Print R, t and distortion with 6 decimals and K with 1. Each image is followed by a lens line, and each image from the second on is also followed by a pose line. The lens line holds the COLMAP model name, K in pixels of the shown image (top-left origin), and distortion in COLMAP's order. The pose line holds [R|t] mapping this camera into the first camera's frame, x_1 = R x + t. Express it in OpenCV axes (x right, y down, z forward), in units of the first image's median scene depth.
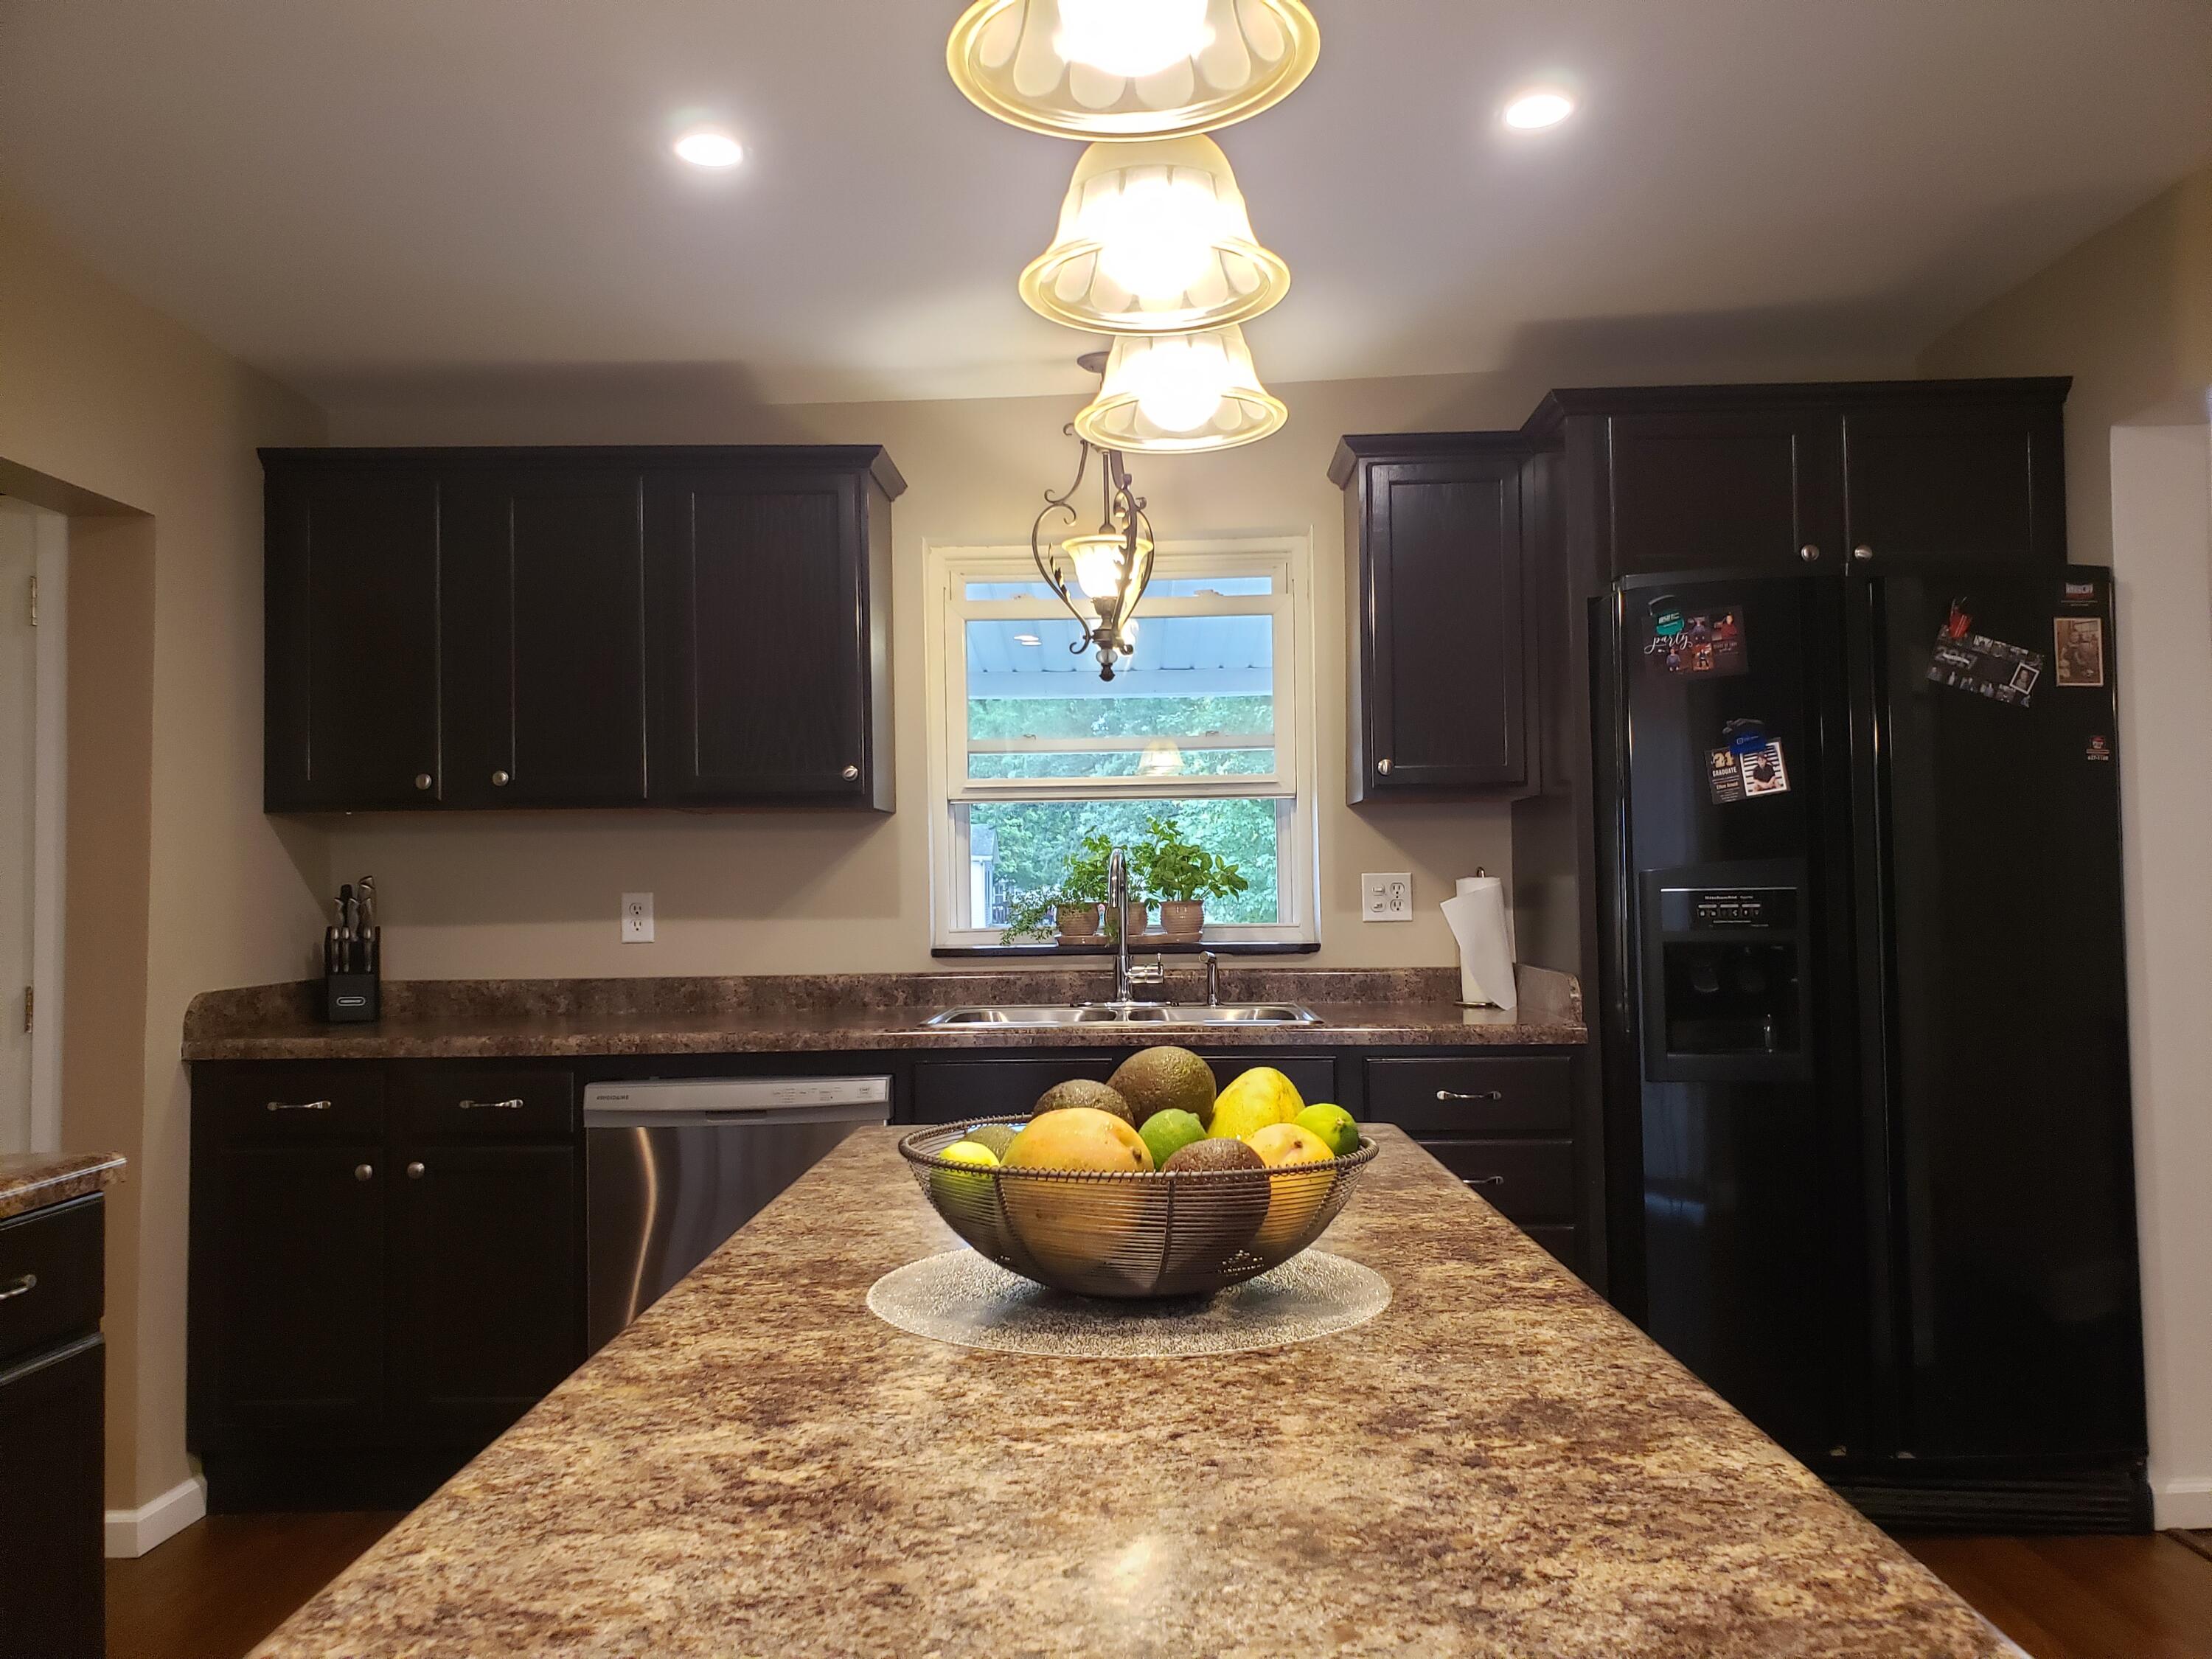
lens RADIAL K [[1736.7, 0, 1096.4], [0, 1736.7, 809.8], [0, 0, 1]] dist [0.026233, 0.000867]
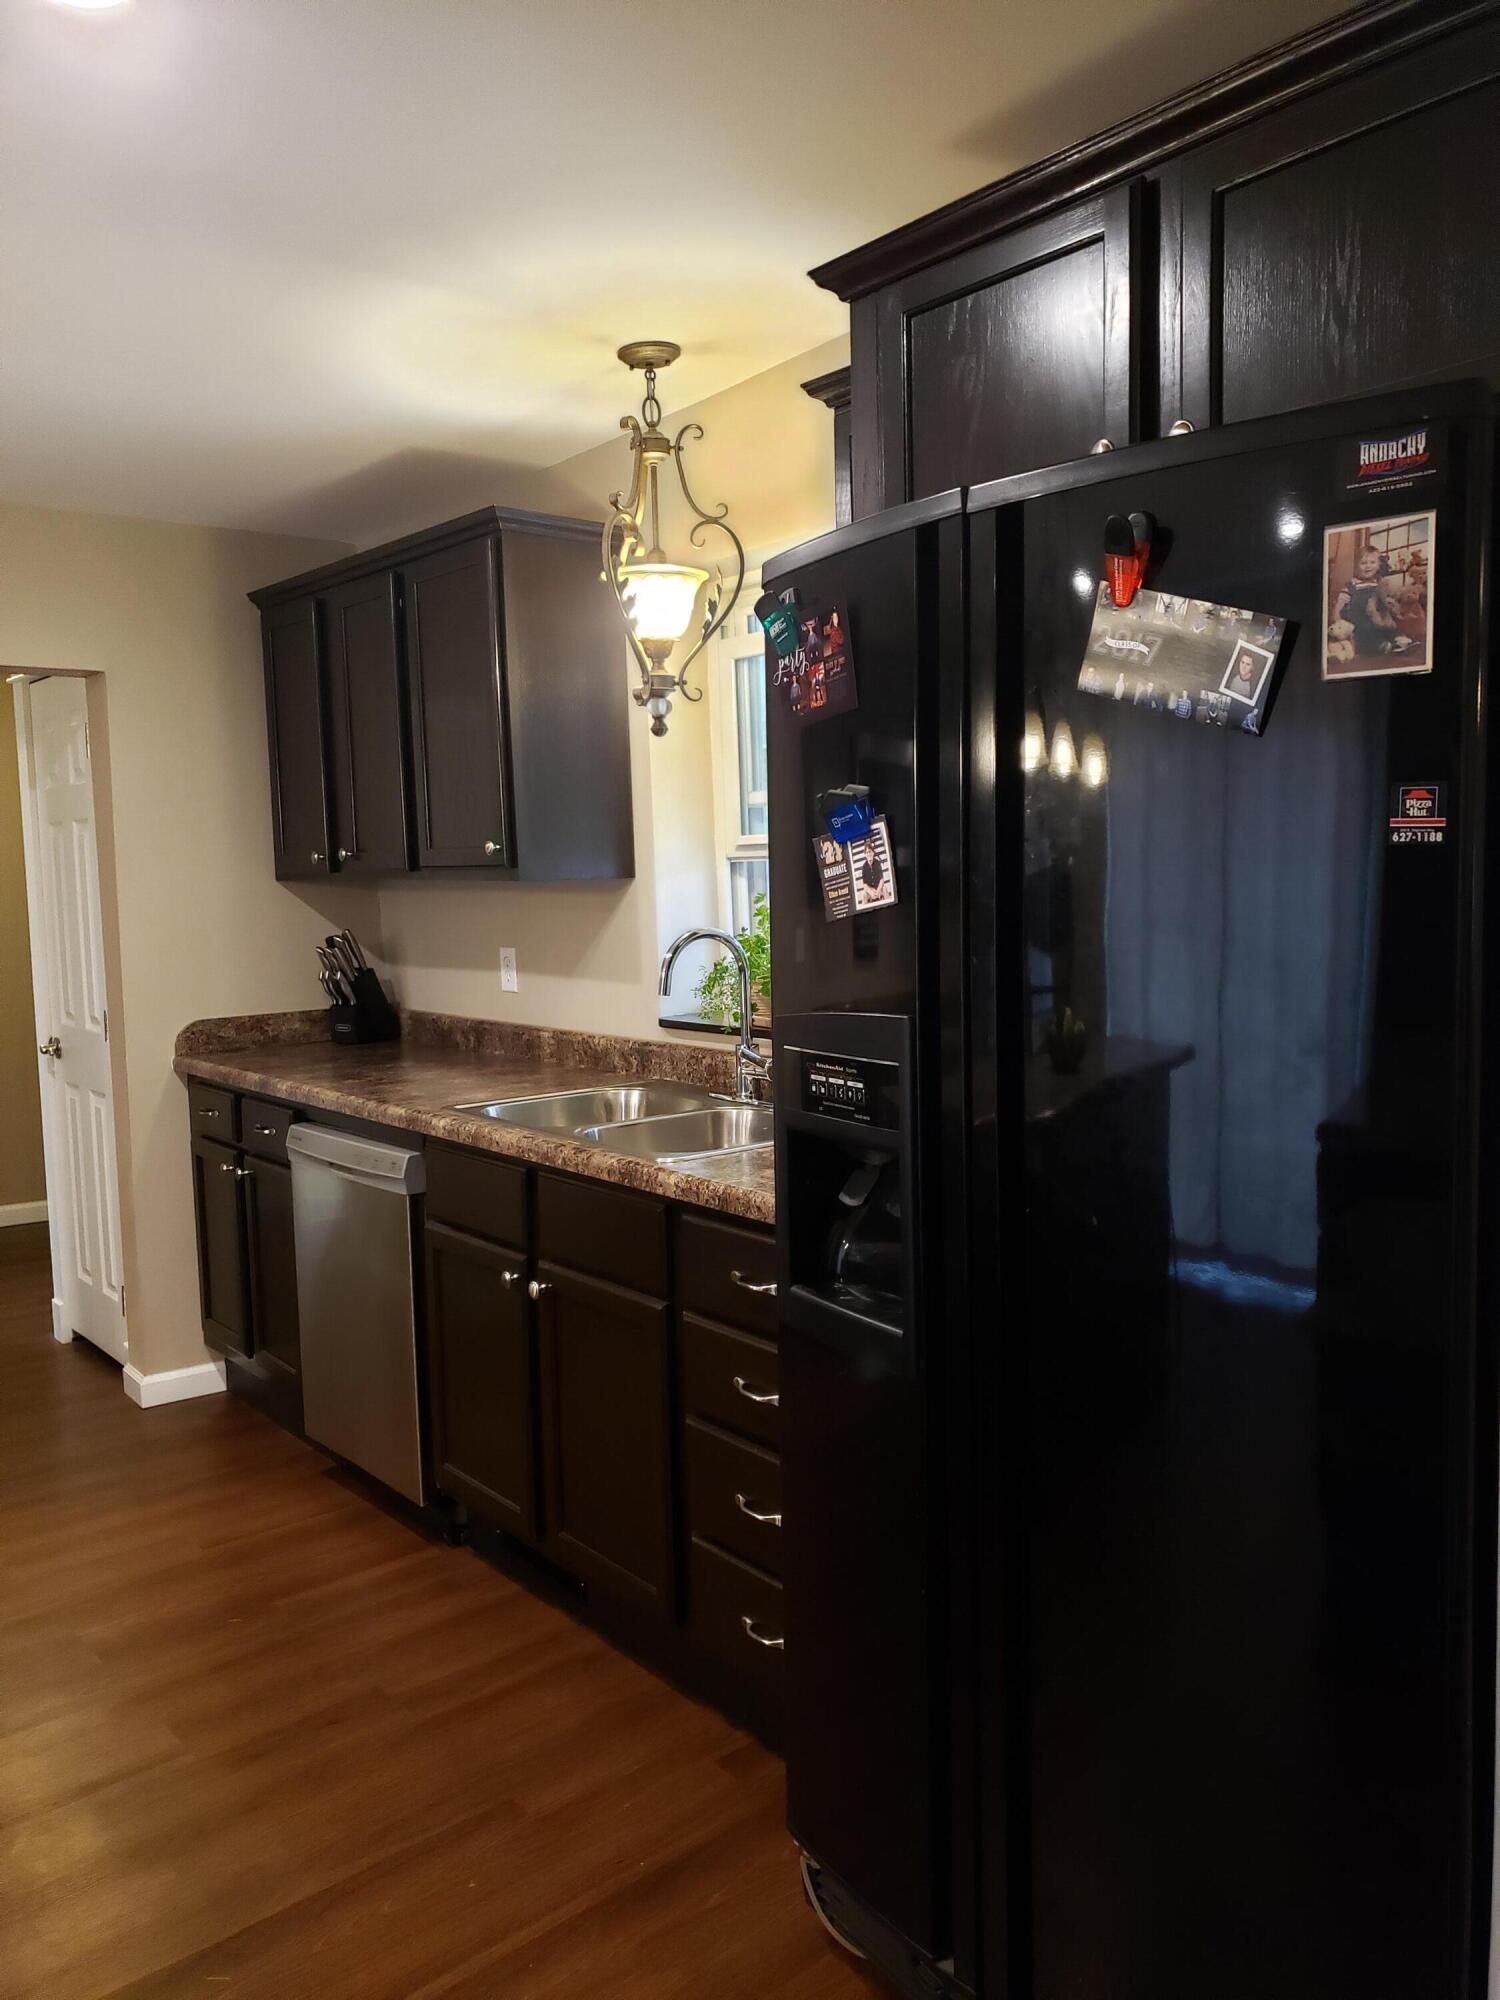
lens RADIAL K [[1551.0, 0, 754.1], [0, 1551.0, 1002.0], [0, 0, 1]] dist [0.127543, -0.207375]
pose [[0.647335, 0.064813, -0.759445, 0.768958], [0.050734, 0.990505, 0.127777, -0.047983], [0.760515, -0.121244, 0.637900, 0.612694]]
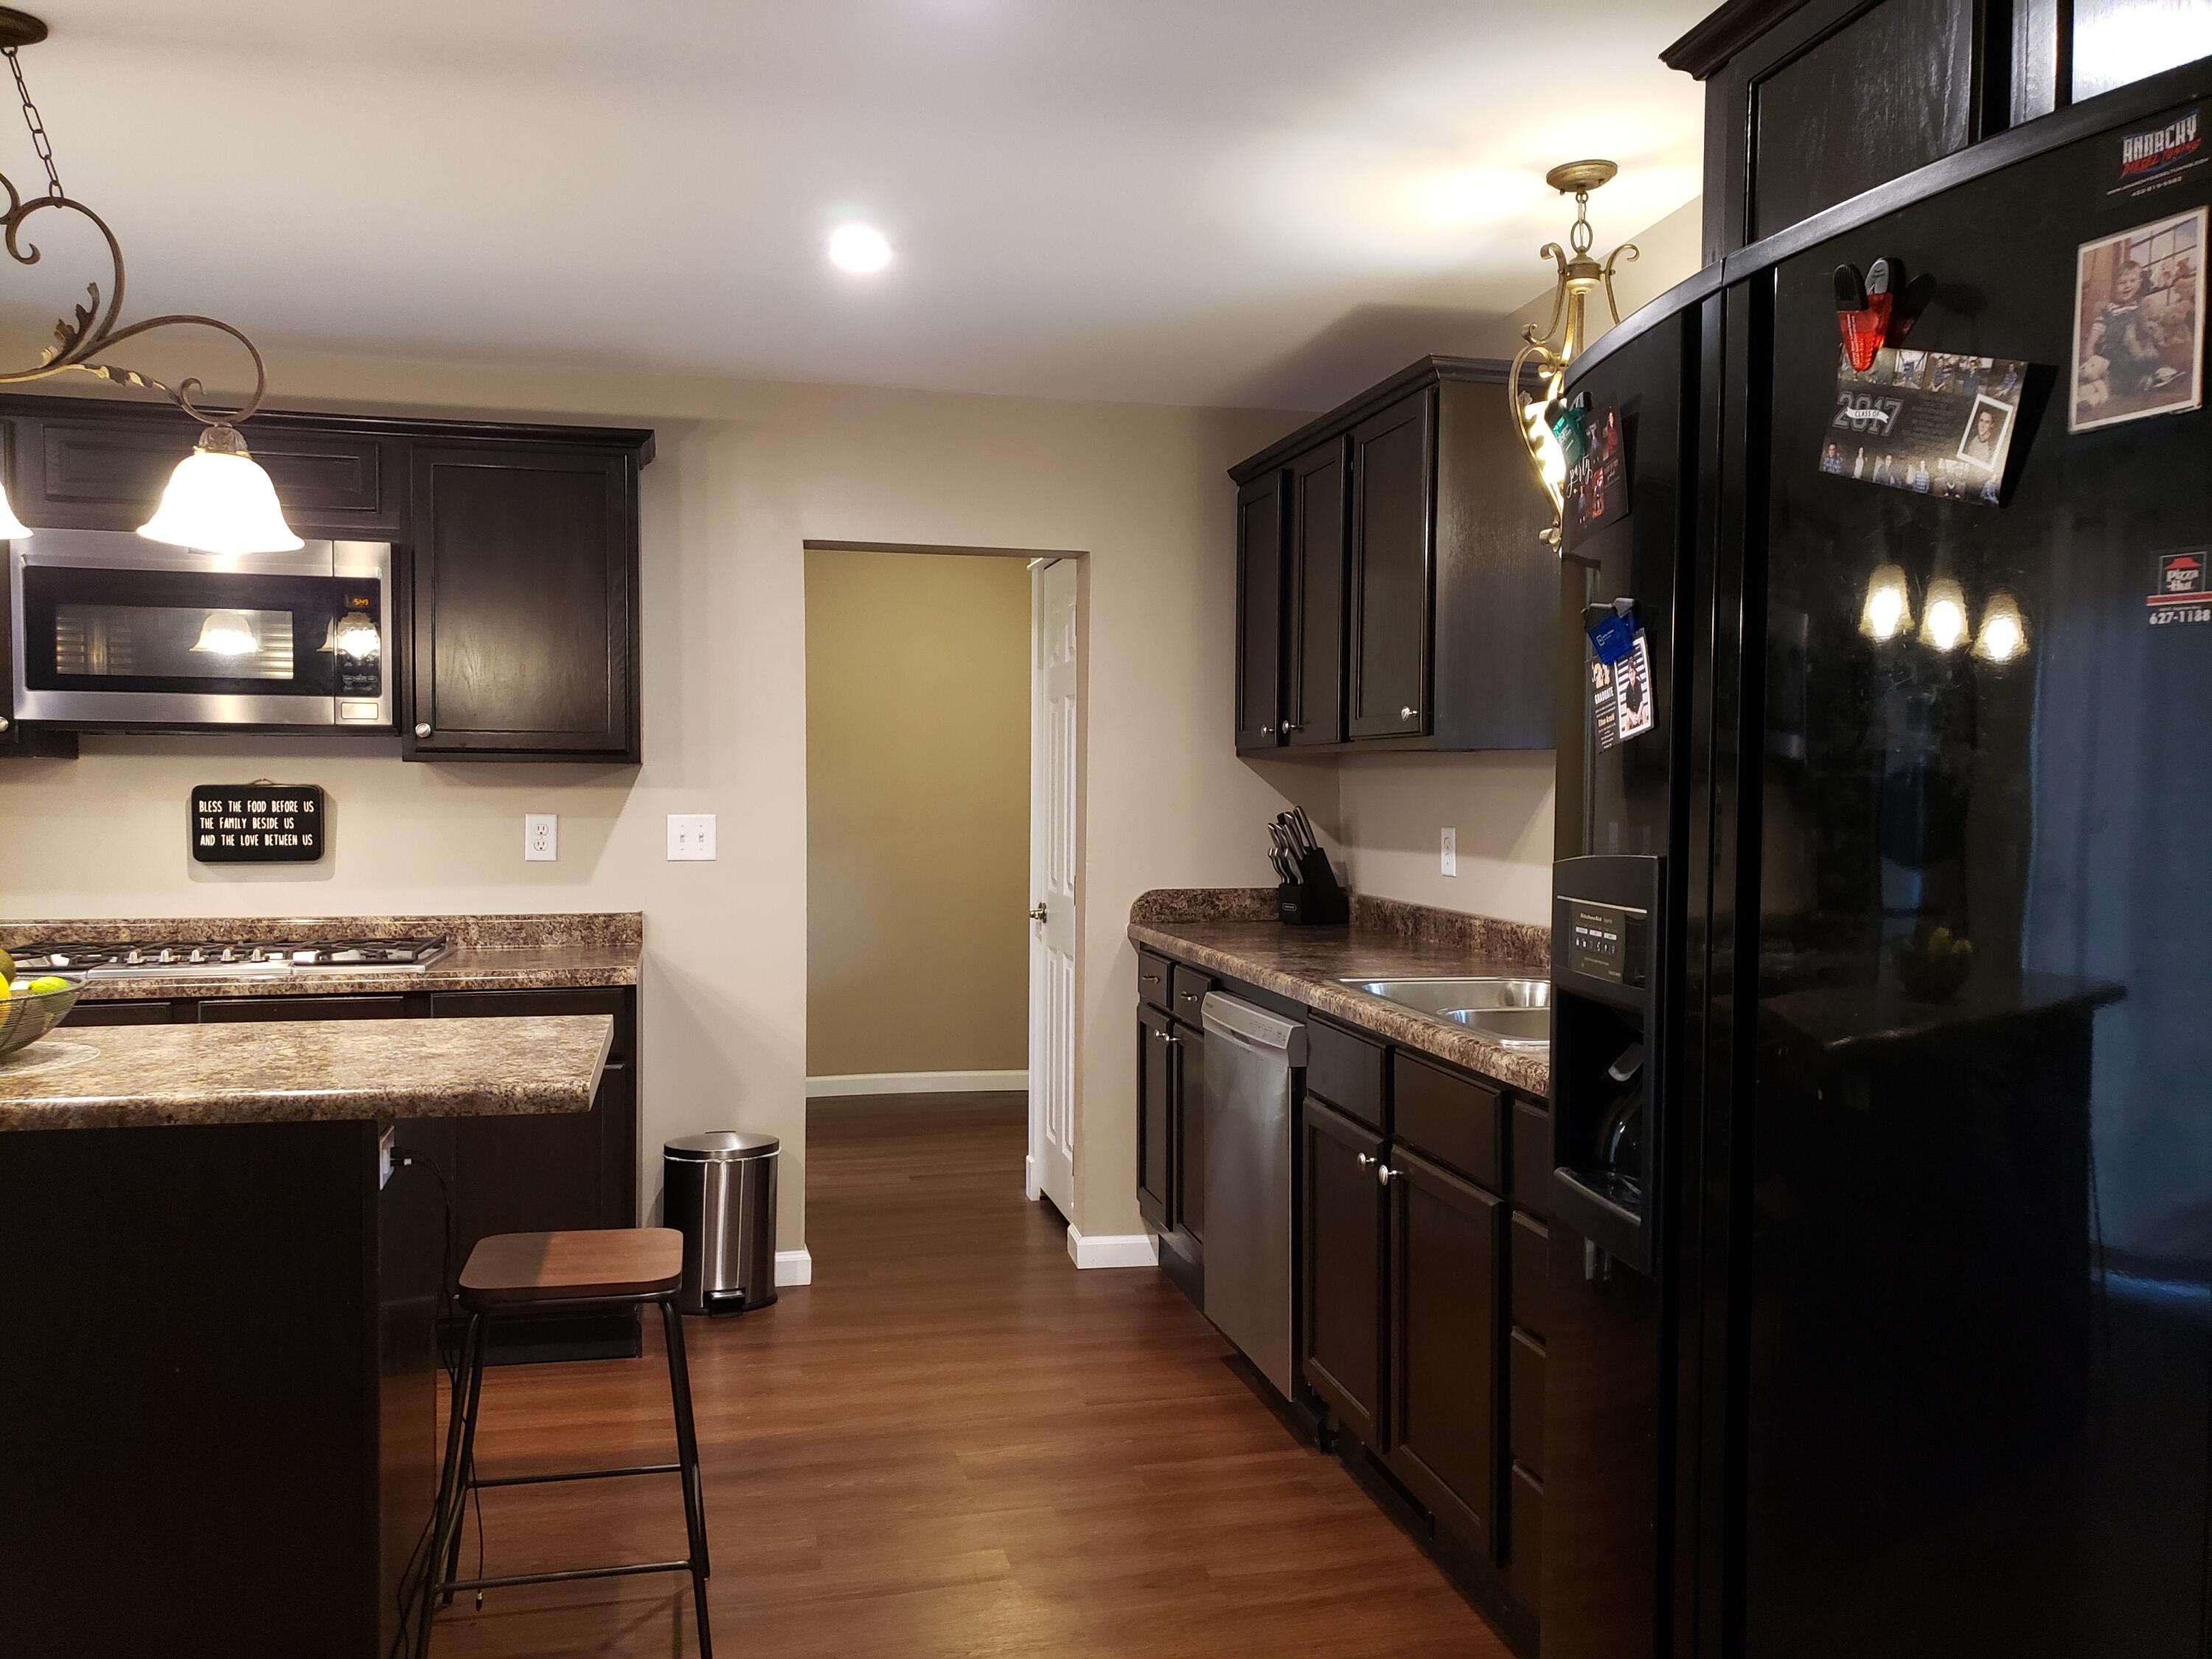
lens RADIAL K [[1714.1, 0, 1100.0], [0, 1714.1, 833.6], [0, 0, 1]] dist [0.043016, -0.007885]
pose [[0.245814, 0.042652, -0.968378, 0.858407], [0.030295, 0.998205, 0.051656, -0.011091], [0.968843, -0.042035, 0.244081, 0.703261]]
